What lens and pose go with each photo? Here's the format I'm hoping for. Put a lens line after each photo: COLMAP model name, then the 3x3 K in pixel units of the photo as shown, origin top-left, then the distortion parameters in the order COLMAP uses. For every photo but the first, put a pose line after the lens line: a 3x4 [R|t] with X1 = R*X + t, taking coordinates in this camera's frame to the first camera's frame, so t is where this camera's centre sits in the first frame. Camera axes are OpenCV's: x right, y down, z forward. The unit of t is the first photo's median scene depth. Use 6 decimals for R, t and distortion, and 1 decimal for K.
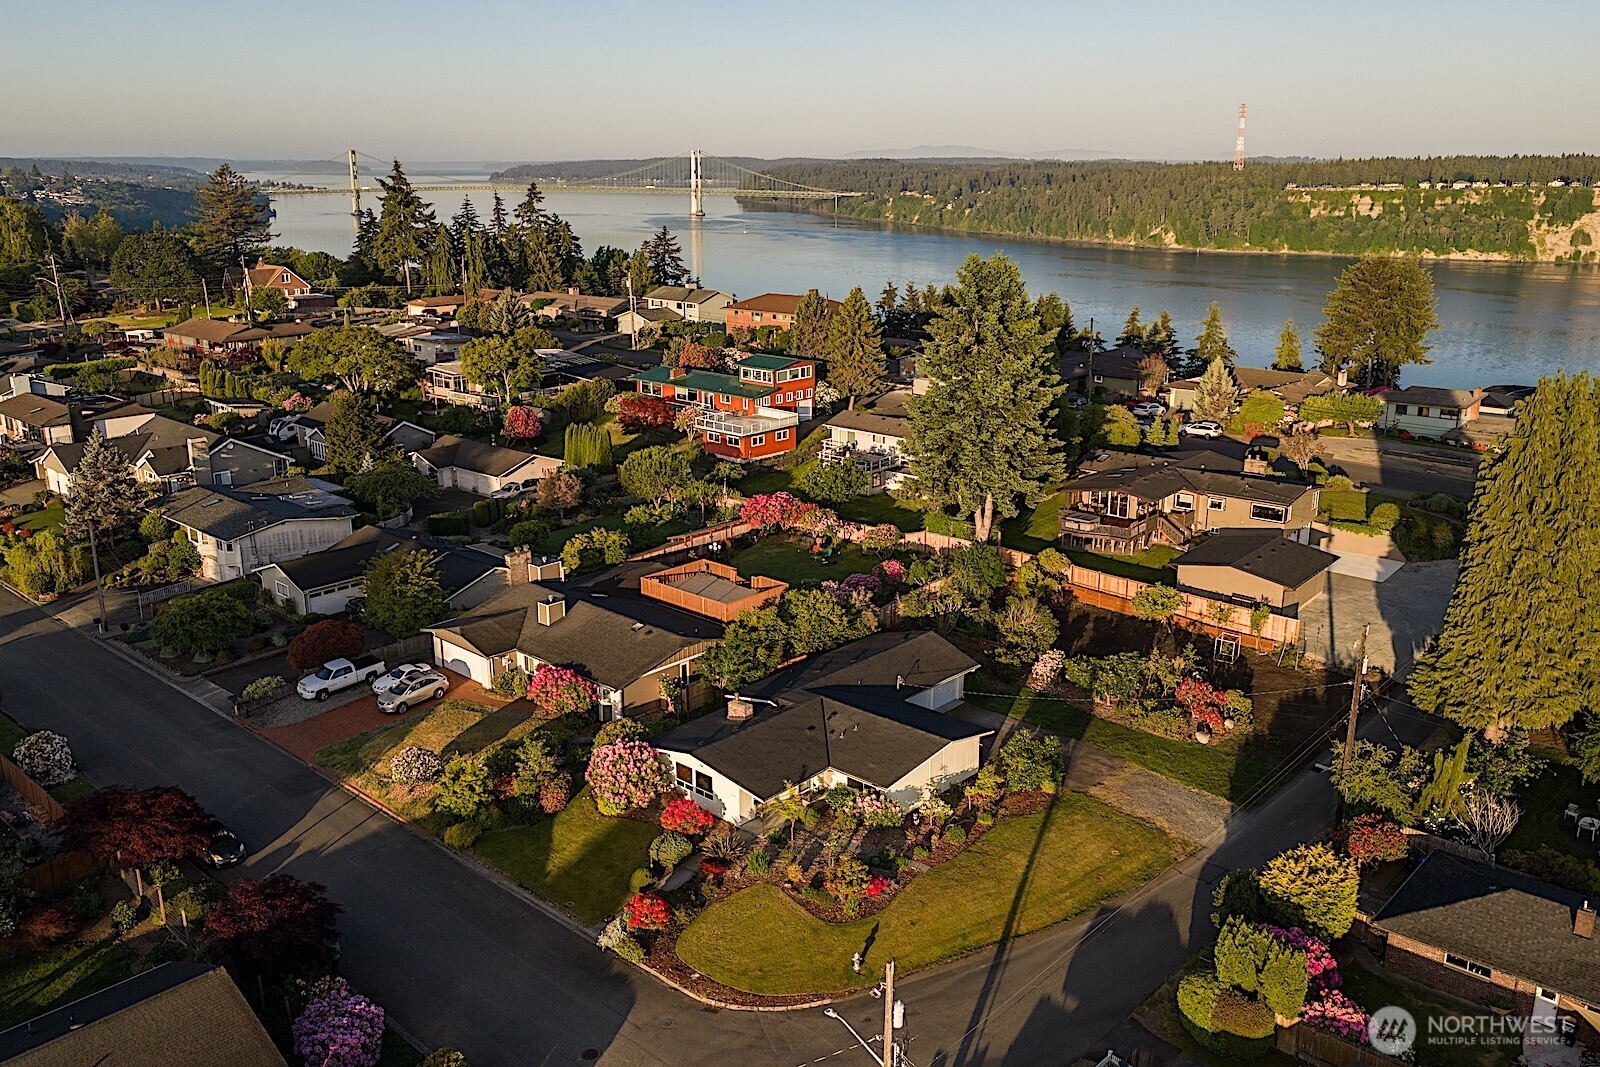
lens RADIAL K [[1323.6, 0, 798.7], [0, 1323.6, 535.1], [0, 0, 1]] dist [0.015582, -0.028470]
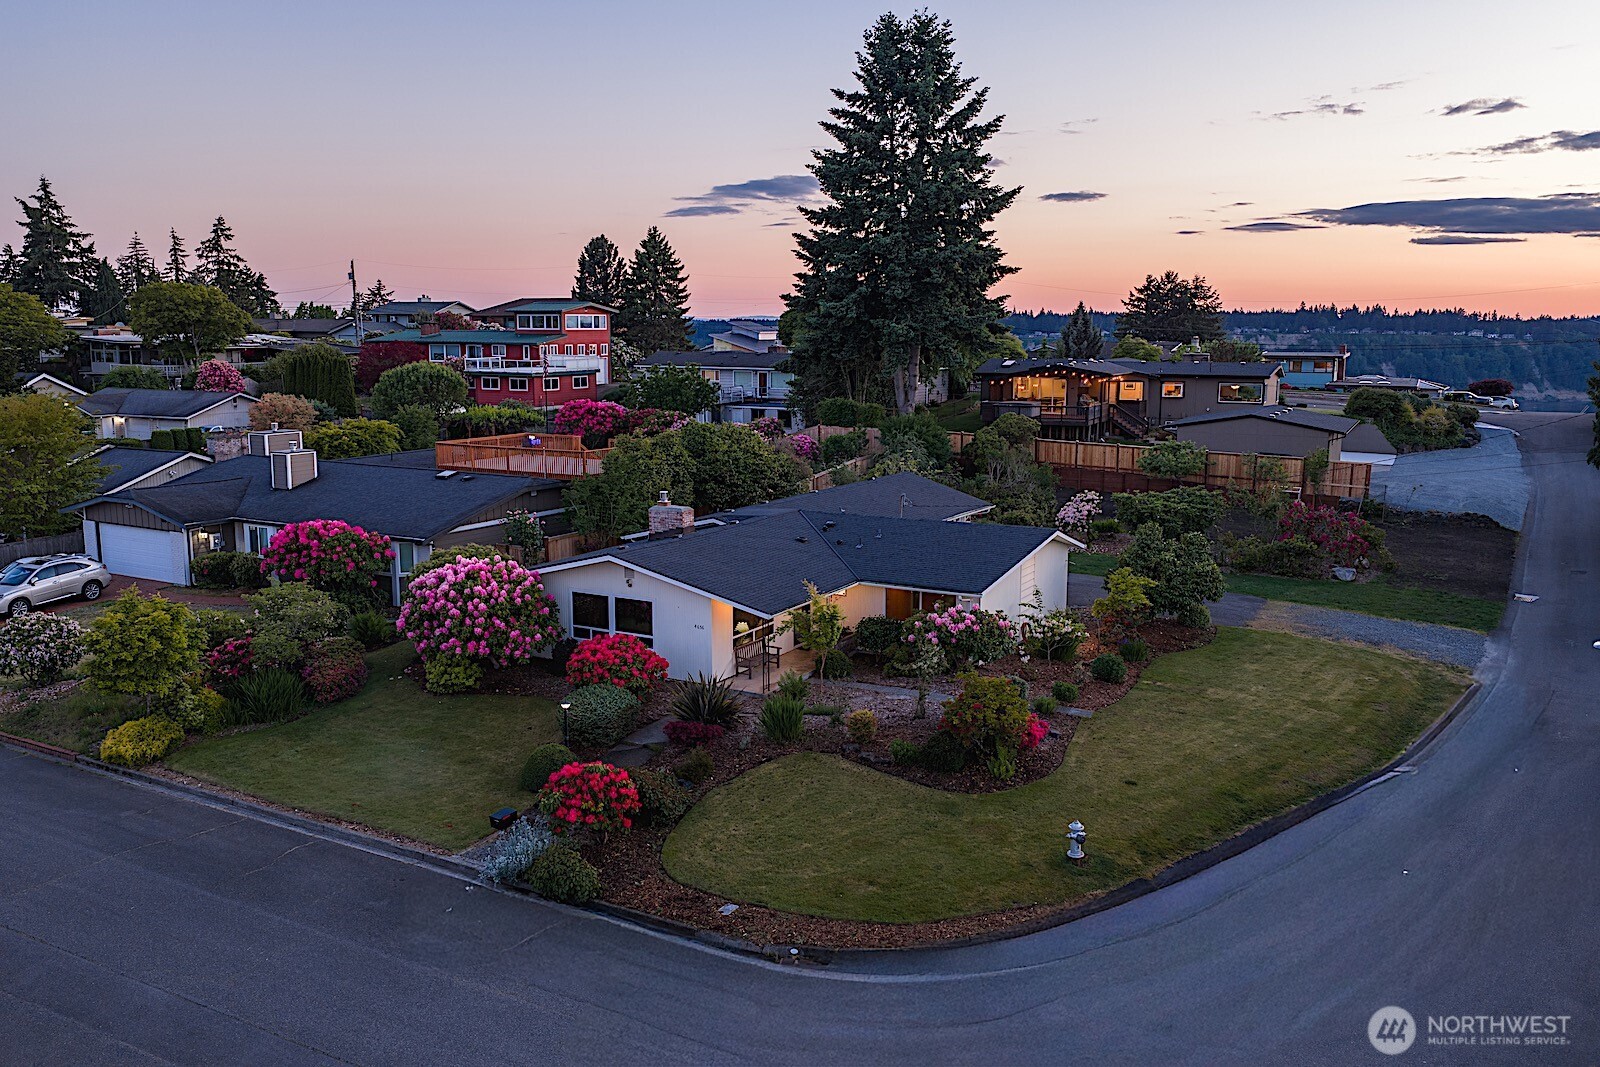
lens RADIAL K [[1323.6, 0, 798.7], [0, 1323.6, 535.1], [0, 0, 1]] dist [0.015582, -0.028470]
pose [[0.975102, -0.031980, 0.219437, -0.086637], [0.057829, 0.991978, -0.112404, 0.154036], [-0.214082, 0.122295, 0.969130, 0.329670]]
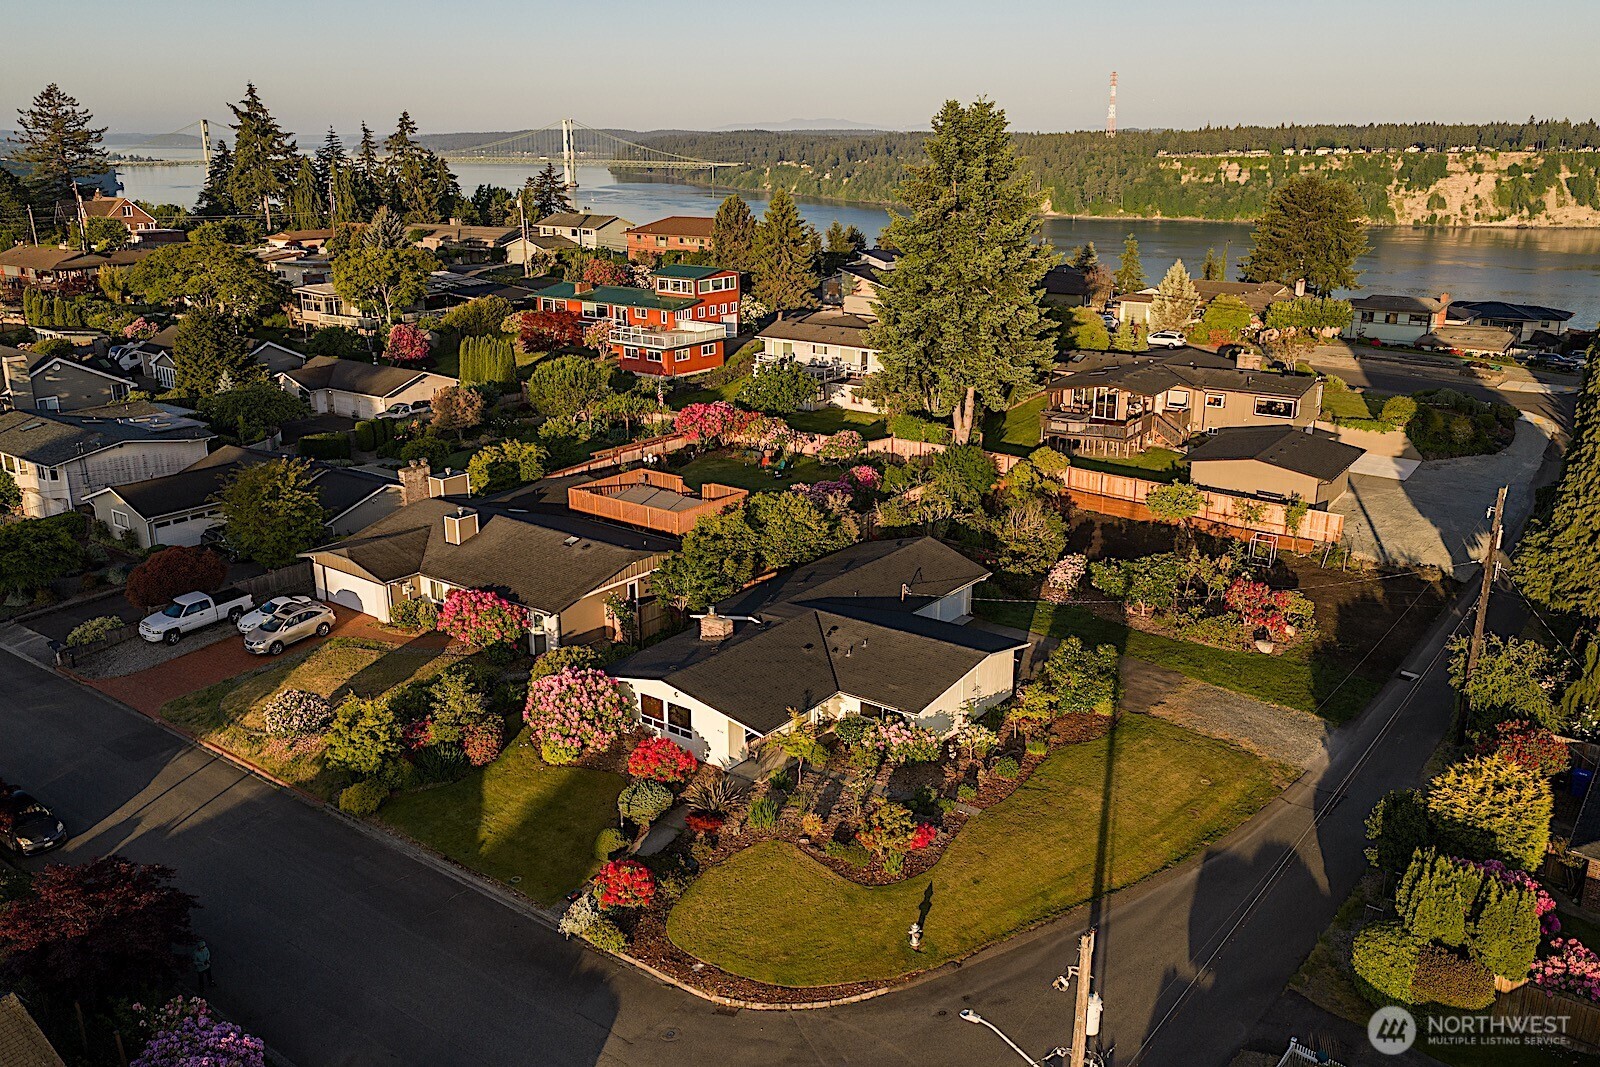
lens RADIAL K [[1323.6, 0, 798.7], [0, 1323.6, 535.1], [0, 0, 1]] dist [0.015582, -0.028470]
pose [[0.995805, -0.027157, 0.087372, -0.047213], [0.025562, 0.999487, 0.019320, 0.047111], [-0.087852, -0.017006, 0.995988, 0.156012]]
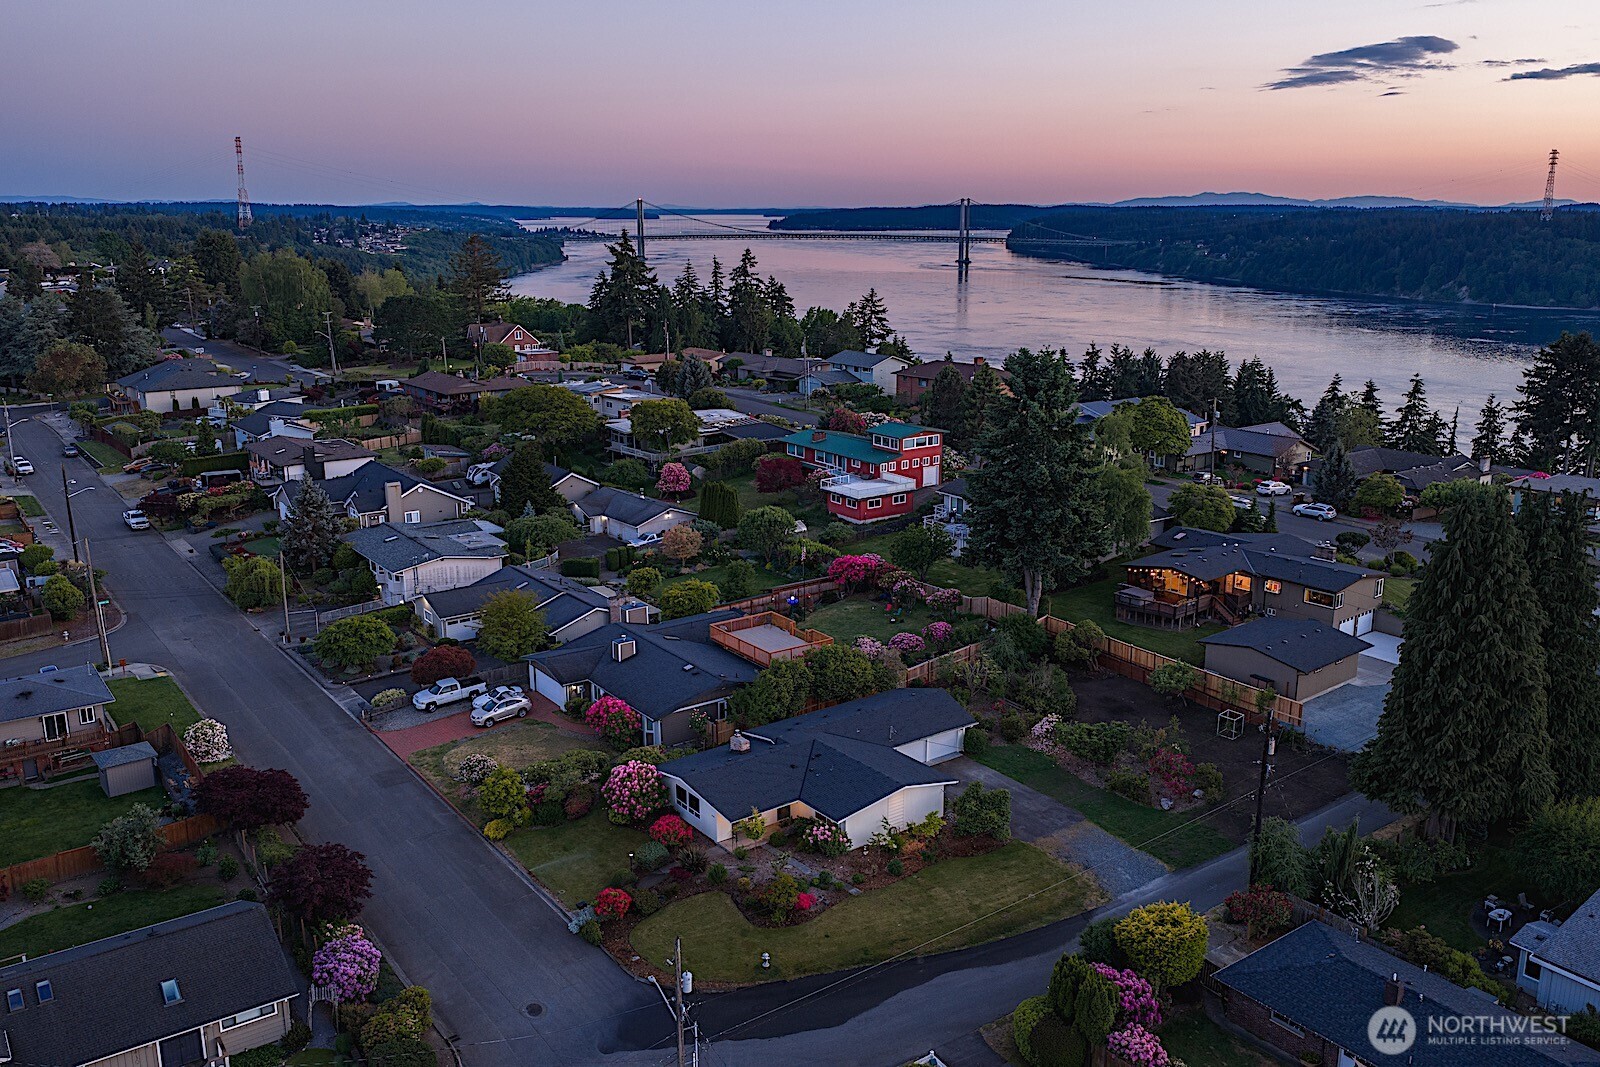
lens RADIAL K [[1323.6, 0, 798.7], [0, 1323.6, 535.1], [0, 0, 1]] dist [0.015582, -0.028470]
pose [[0.979872, 0.046746, -0.194076, 0.168136], [-0.053141, 0.998198, -0.027870, -0.016780], [0.192423, 0.037622, 0.980591, -0.105448]]
